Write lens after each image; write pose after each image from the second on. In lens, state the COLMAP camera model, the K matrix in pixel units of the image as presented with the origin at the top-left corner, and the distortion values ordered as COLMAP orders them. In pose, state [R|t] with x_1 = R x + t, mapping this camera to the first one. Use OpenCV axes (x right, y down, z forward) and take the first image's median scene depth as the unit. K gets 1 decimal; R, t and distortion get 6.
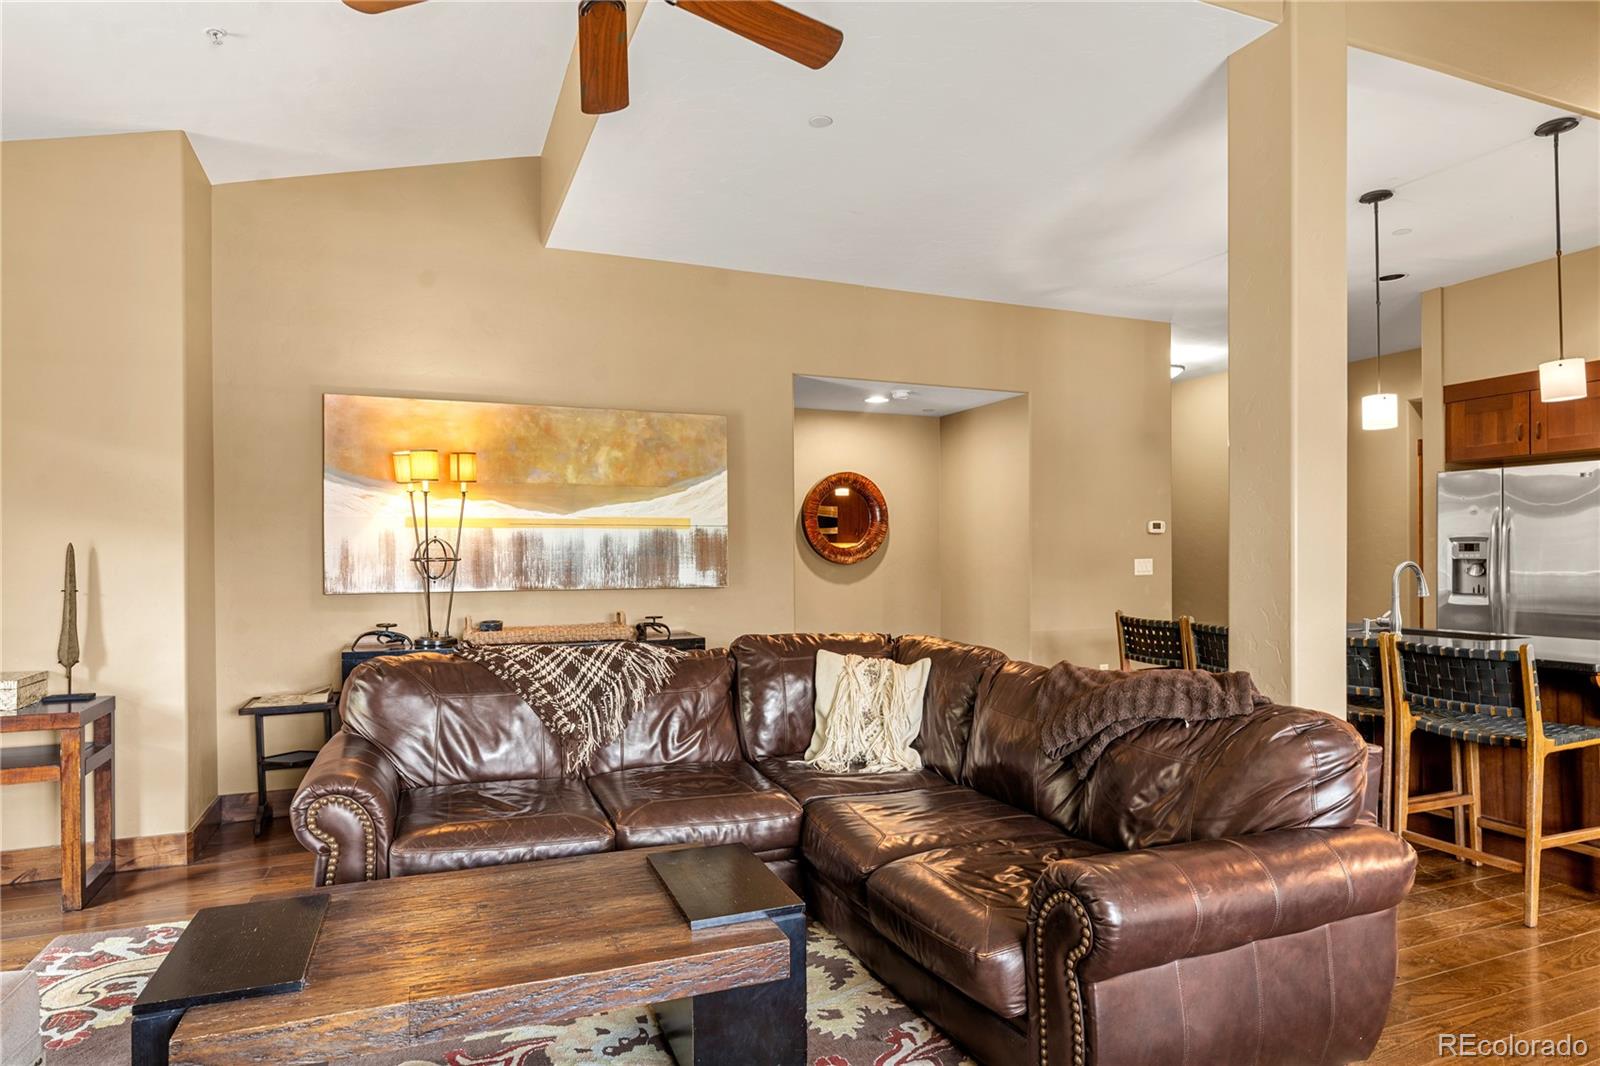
lens RADIAL K [[919.1, 0, 796.8], [0, 919.1, 571.2], [0, 0, 1]] dist [-0.002806, -0.000599]
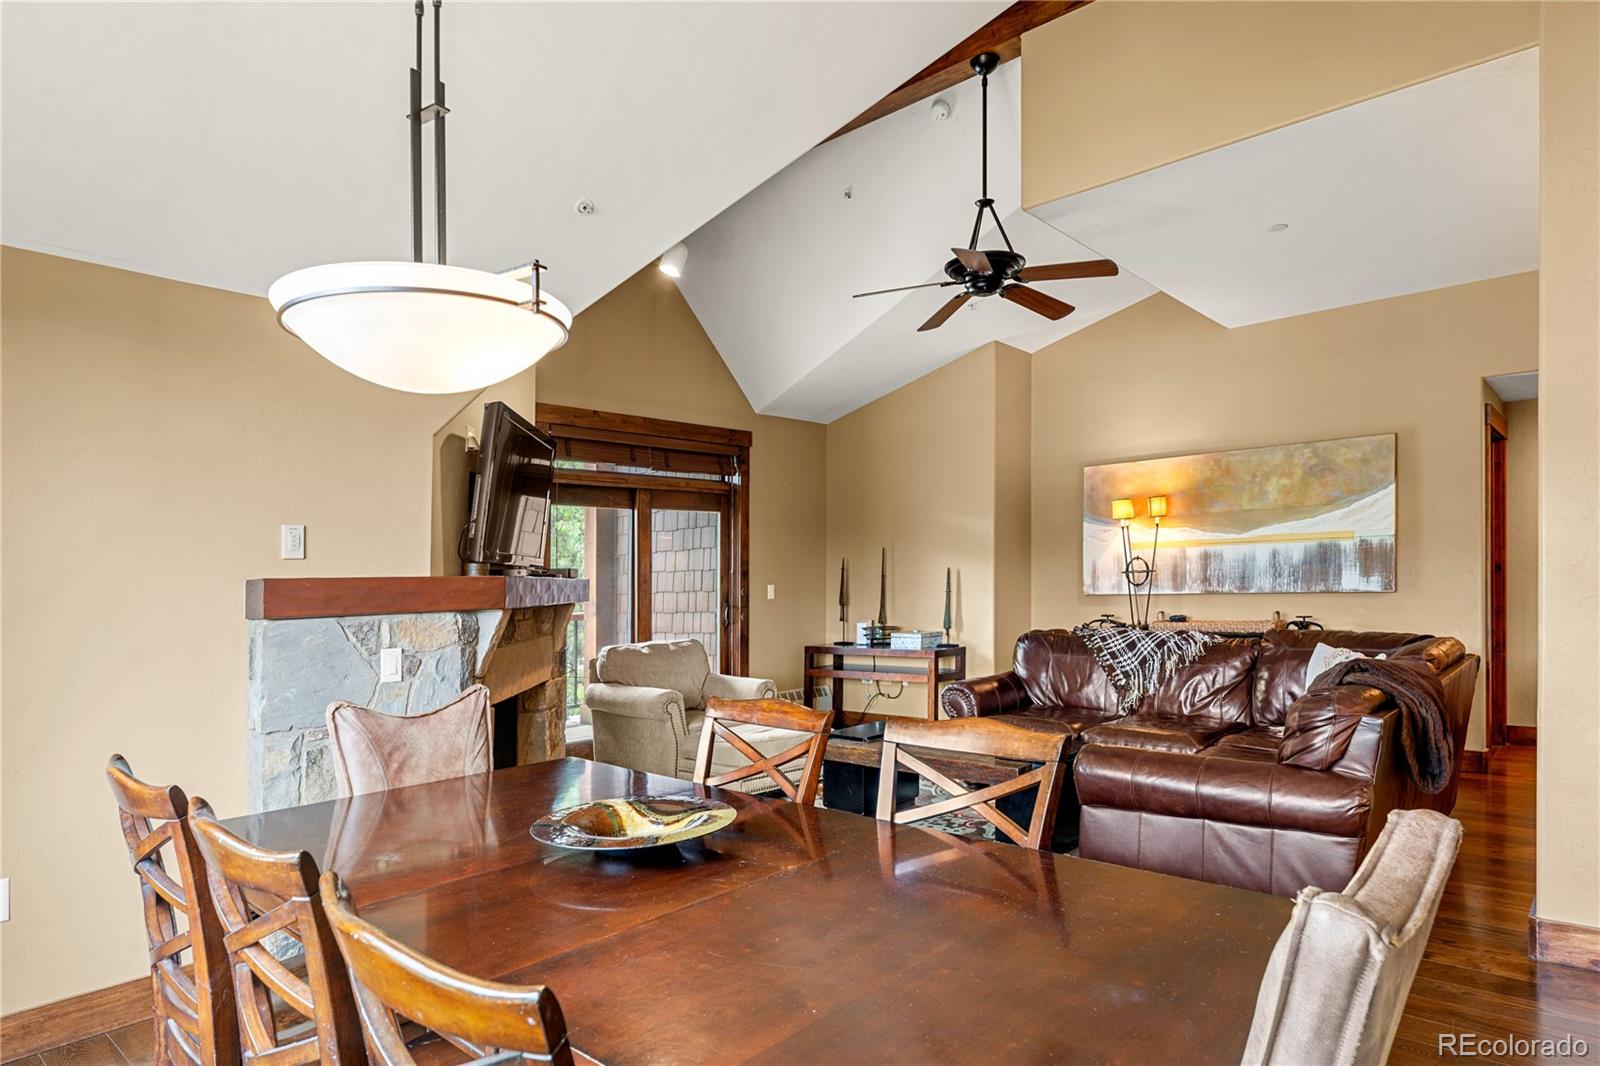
lens RADIAL K [[919.1, 0, 796.8], [0, 919.1, 571.2], [0, 0, 1]] dist [-0.002806, -0.000599]
pose [[0.423776, -0.015833, -0.905629, 0.646106], [0.010701, 0.999865, -0.012474, -0.000924], [0.905704, -0.004405, 0.423888, -0.102935]]
